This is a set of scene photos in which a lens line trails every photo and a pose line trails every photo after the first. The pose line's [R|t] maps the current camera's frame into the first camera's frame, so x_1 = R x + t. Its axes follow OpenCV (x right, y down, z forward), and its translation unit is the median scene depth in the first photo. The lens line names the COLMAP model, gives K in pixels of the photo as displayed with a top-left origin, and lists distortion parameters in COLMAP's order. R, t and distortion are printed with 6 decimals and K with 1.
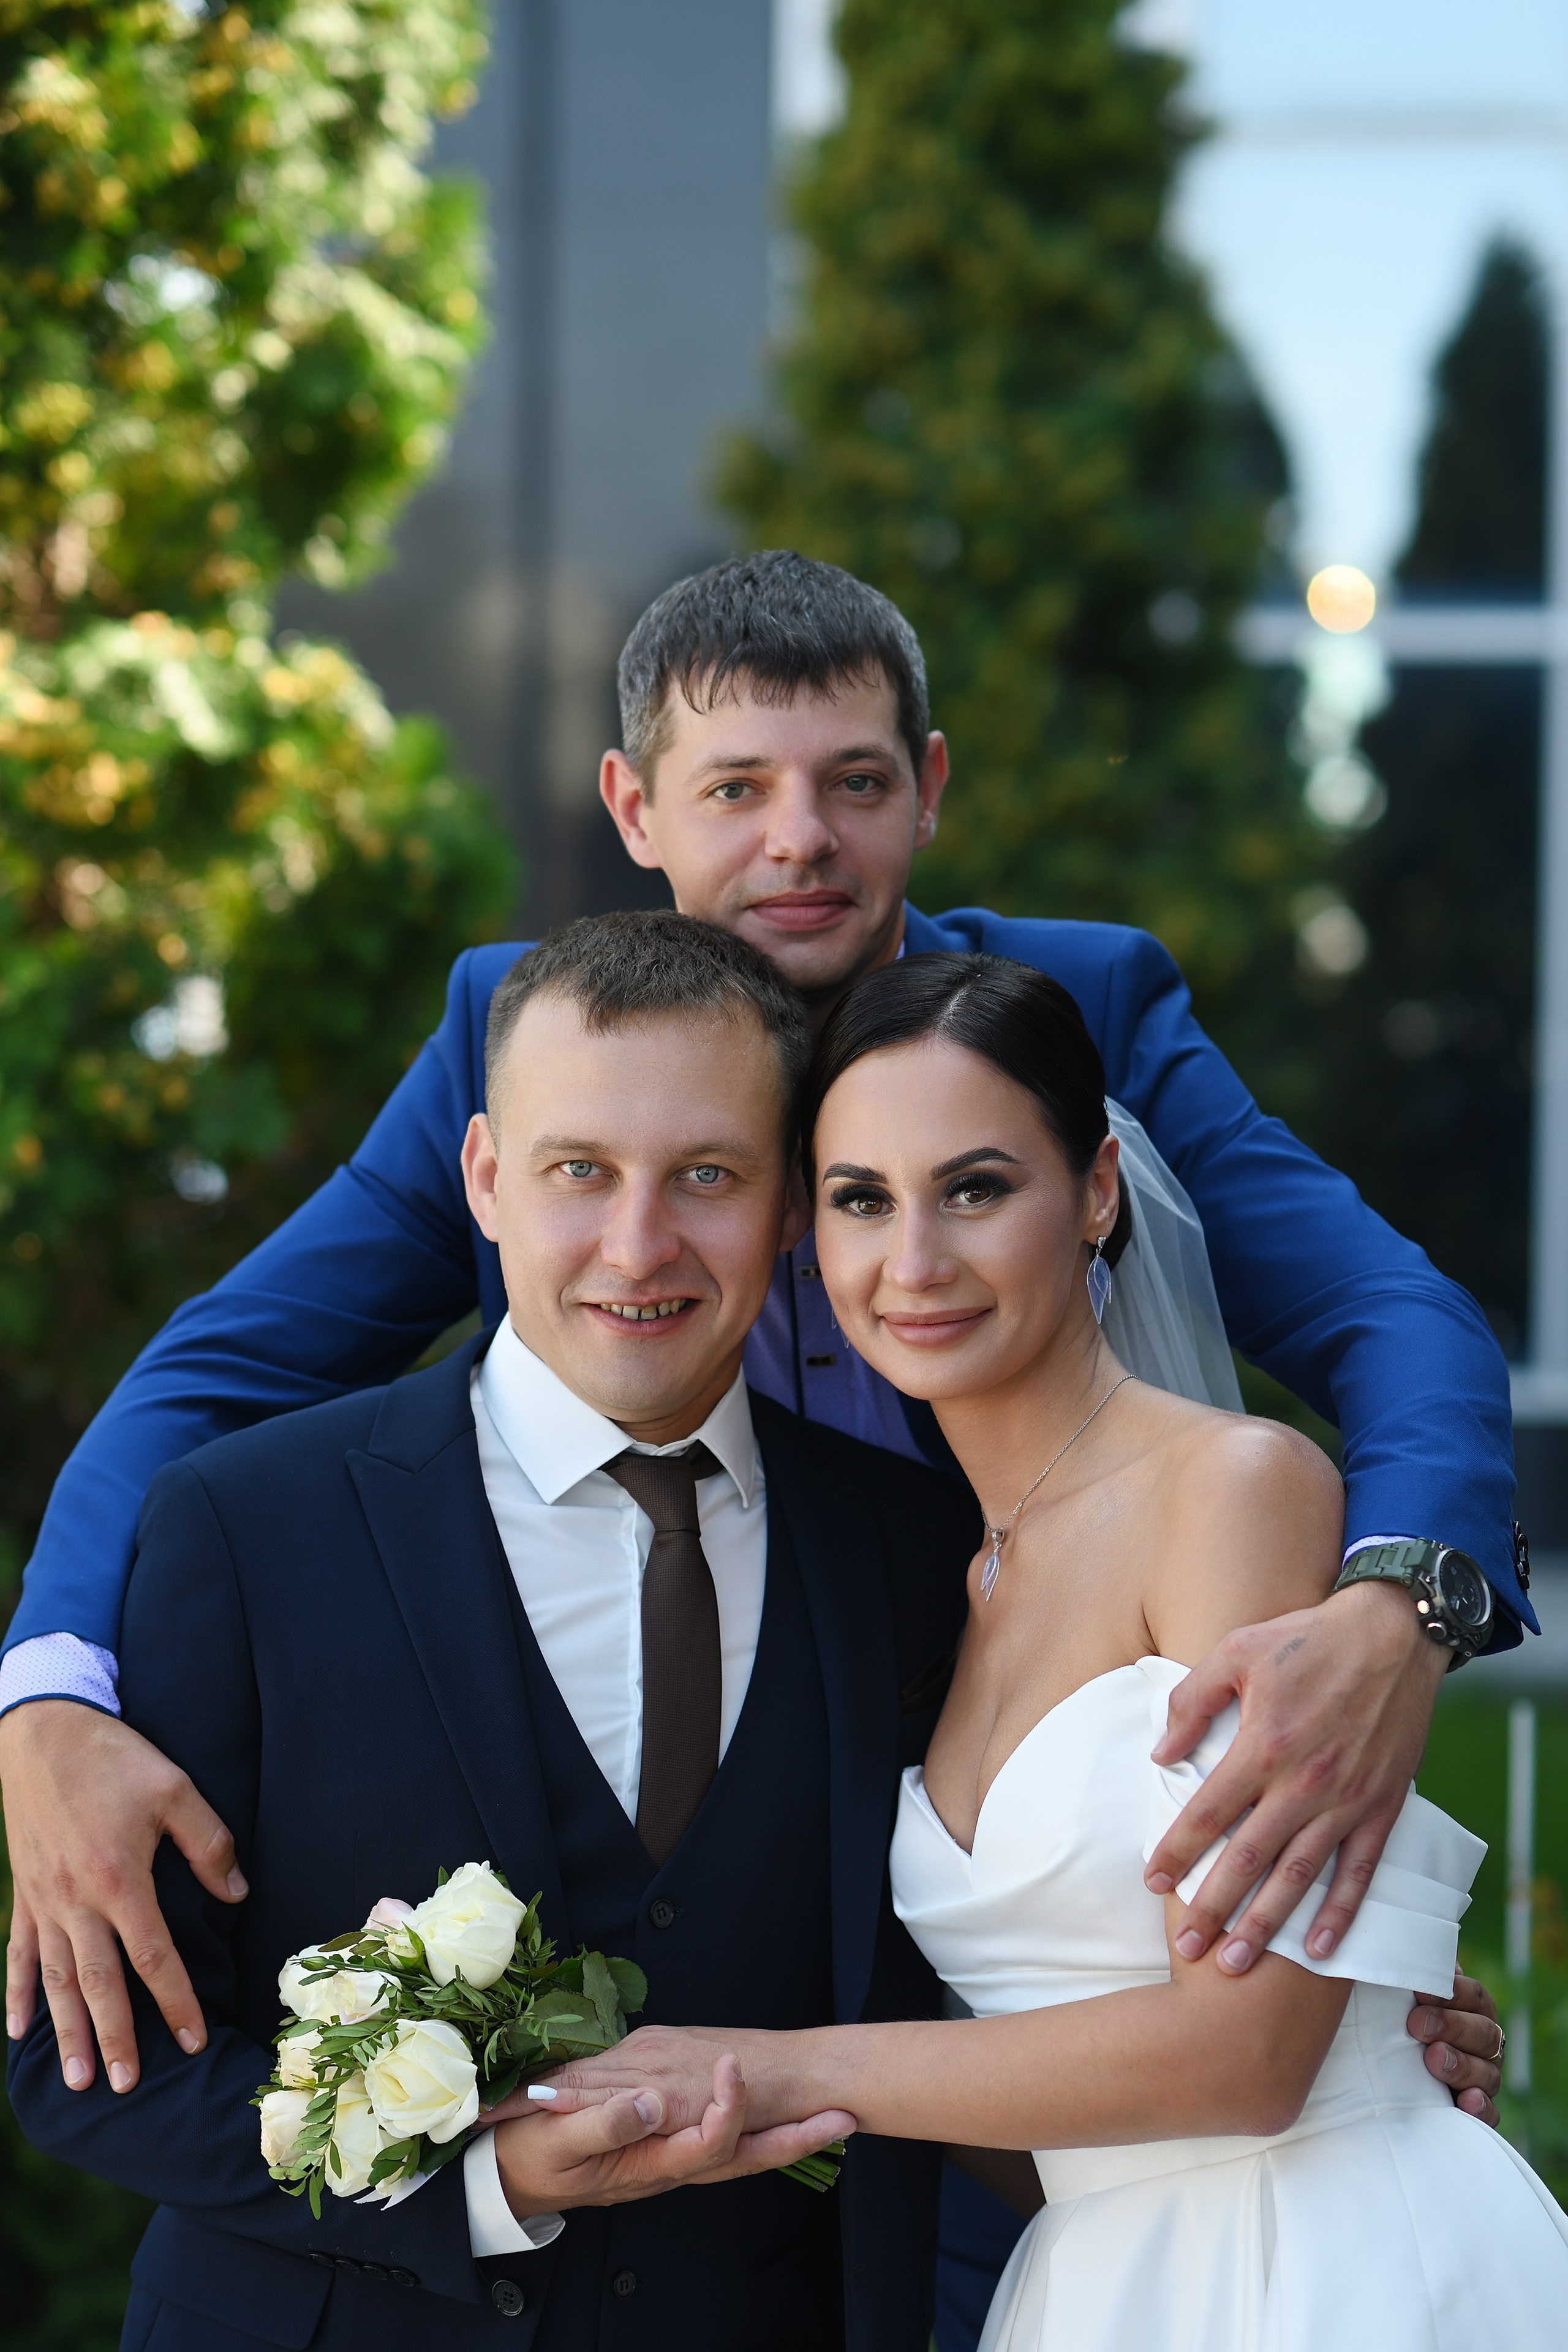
lens RADIAL K [[5556.7, 0, 770.8], [0, 5556.7, 1135.4], [0, 0, 1]] dist [0.029233, 0.353033]
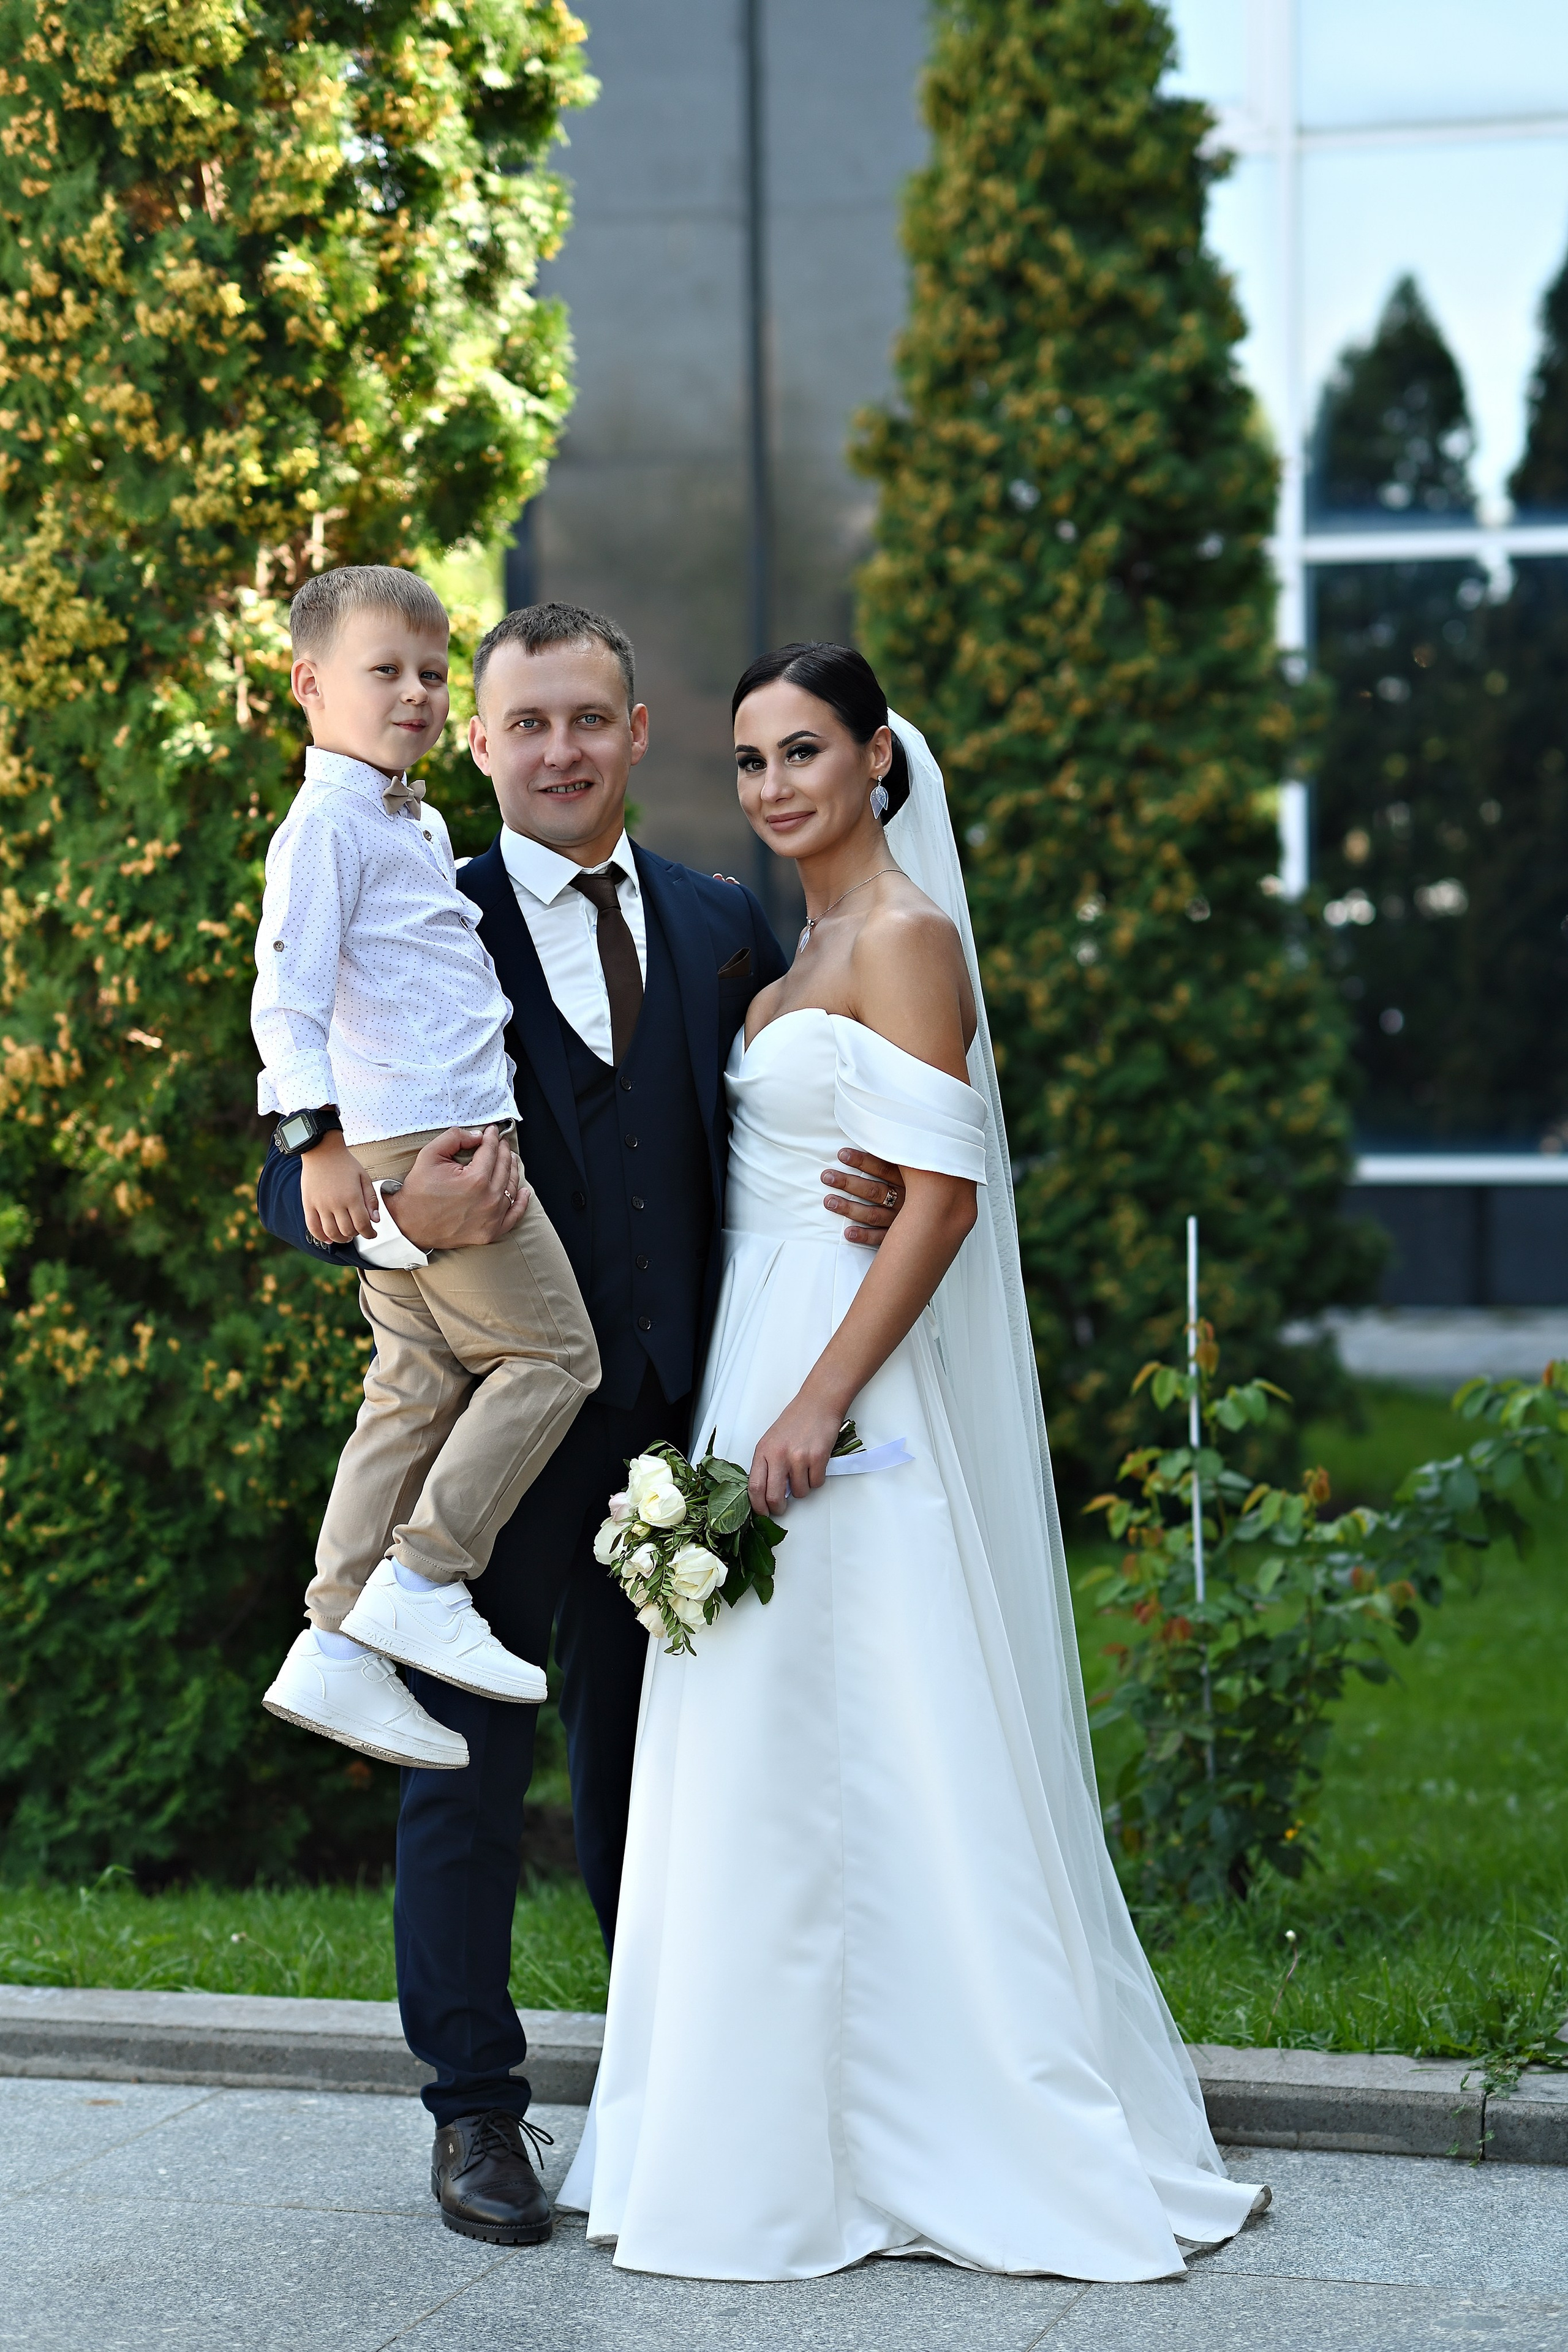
lens RADIAL K [[5635.7, 0, 813.5], [0, 5635.7, 1168.4], [0, 0, 1]] dist [0.033218, -0.131879]
pose [[0.997750, -0.025446, -0.062026, 0.115969], [0.026736, 0.999441, 0.020057, 0.046808], [0.061481, -0.021670, 0.997873, -0.629420]]
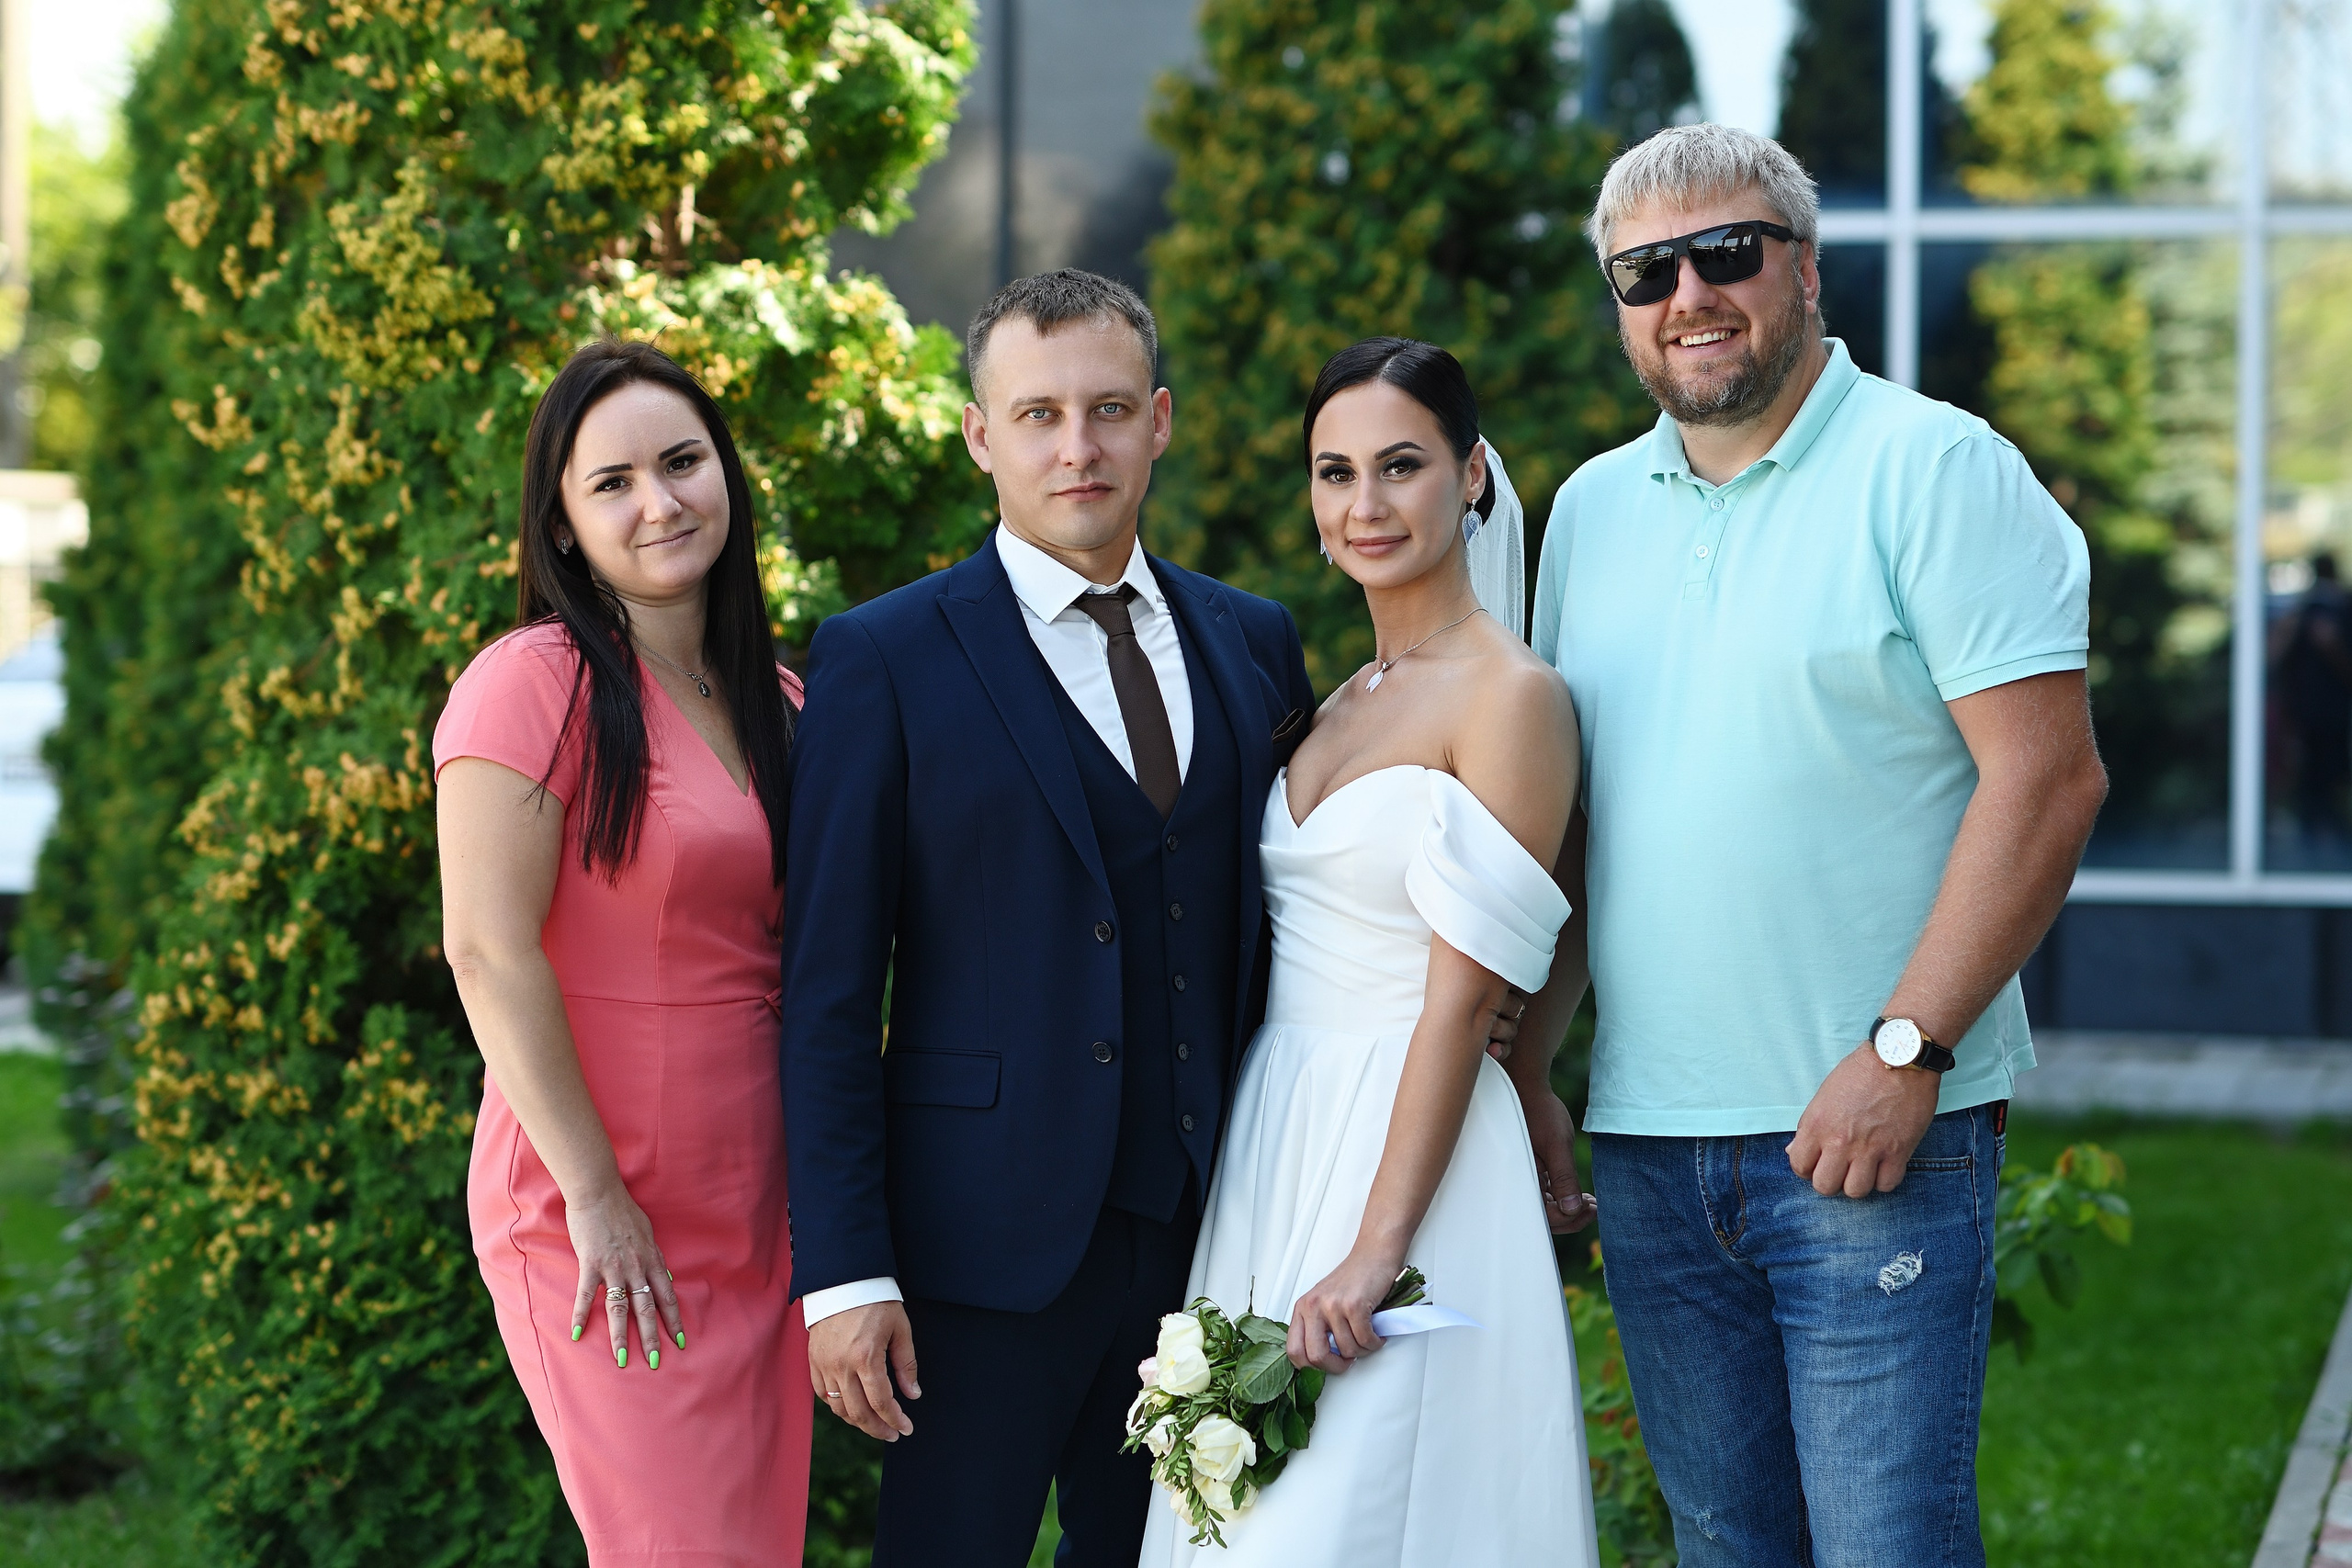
lens RADIAL K [[5601.0, 0, 1111.8], [0, 5601.0, 742.8], [0, 0, 1]] dist [0.002303, 0.433073]
pose [[0.999687, -0.007516, -0.023873, 0.017605], [0.007662, 0.999953, 0.006020, 0.025605], [0.023827, -0.006201, 0.999697, -0.463225]]
